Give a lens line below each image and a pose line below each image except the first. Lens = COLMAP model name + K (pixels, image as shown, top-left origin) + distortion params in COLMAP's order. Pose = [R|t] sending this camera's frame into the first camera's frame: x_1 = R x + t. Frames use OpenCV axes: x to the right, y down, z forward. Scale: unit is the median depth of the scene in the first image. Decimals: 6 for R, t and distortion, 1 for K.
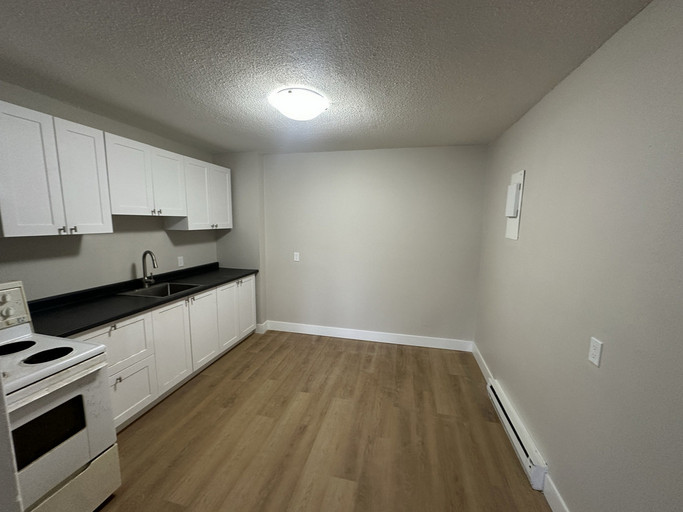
lens RADIAL K [[275.3, 0, 339.8], [0, 275.3, 257.1], [0, 0, 1]] dist [-0.003326, -0.000333]
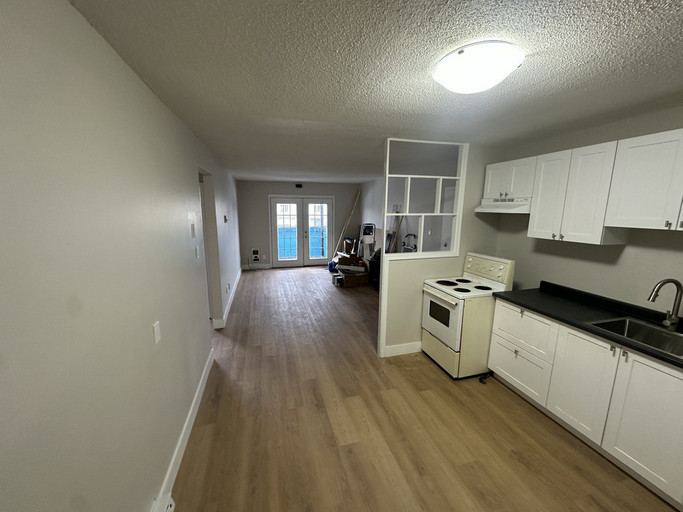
lens RADIAL K [[275.3, 0, 339.7], [0, 275.3, 256.7], [0, 0, 1]] dist [-0.003326, -0.000333]
pose [[-0.877067, 0.063484, -0.476154, 0.485738], [-0.084206, 0.955562, 0.282508, -0.261317], [0.472929, 0.287874, -0.832746, 1.474007]]
